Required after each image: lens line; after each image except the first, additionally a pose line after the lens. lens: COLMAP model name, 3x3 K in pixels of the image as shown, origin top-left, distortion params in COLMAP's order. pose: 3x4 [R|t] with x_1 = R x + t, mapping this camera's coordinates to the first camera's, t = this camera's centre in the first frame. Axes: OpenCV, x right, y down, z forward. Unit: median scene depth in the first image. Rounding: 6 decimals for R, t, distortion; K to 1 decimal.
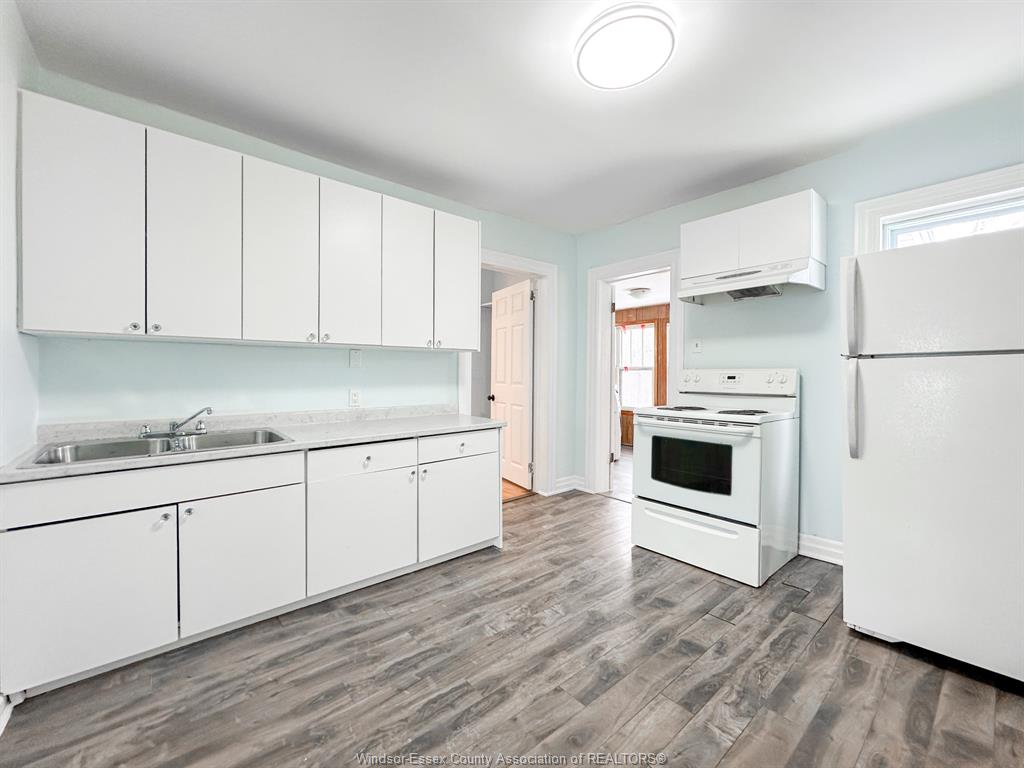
lens RADIAL K [[422.0, 0, 514.1], [0, 422.0, 377.6], [0, 0, 1]] dist [0.017934, 0.000544]
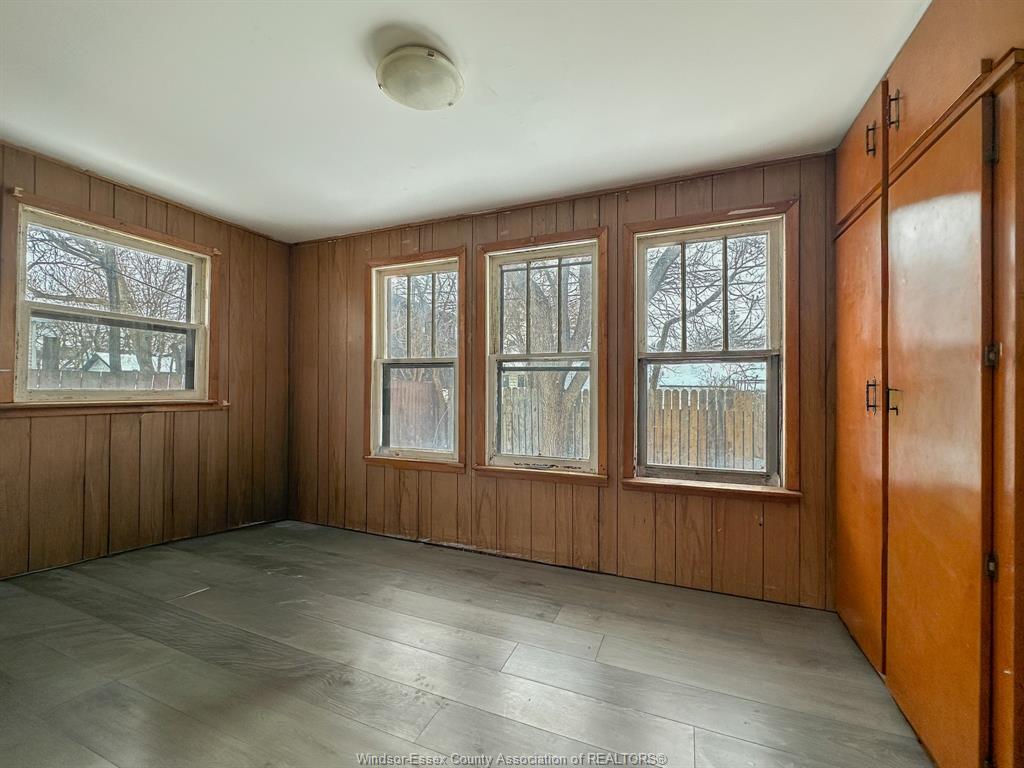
lens RADIAL K [[422.0, 0, 514.3], [0, 422.0, 383.1], [0, 0, 1]] dist [0.017934, 0.000544]
pose [[0.892381, -0.003270, 0.451270, 0.181264], [0.004251, 0.999990, -0.001160, 0.000233], [-0.451262, 0.002954, 0.892387, 0.571945]]
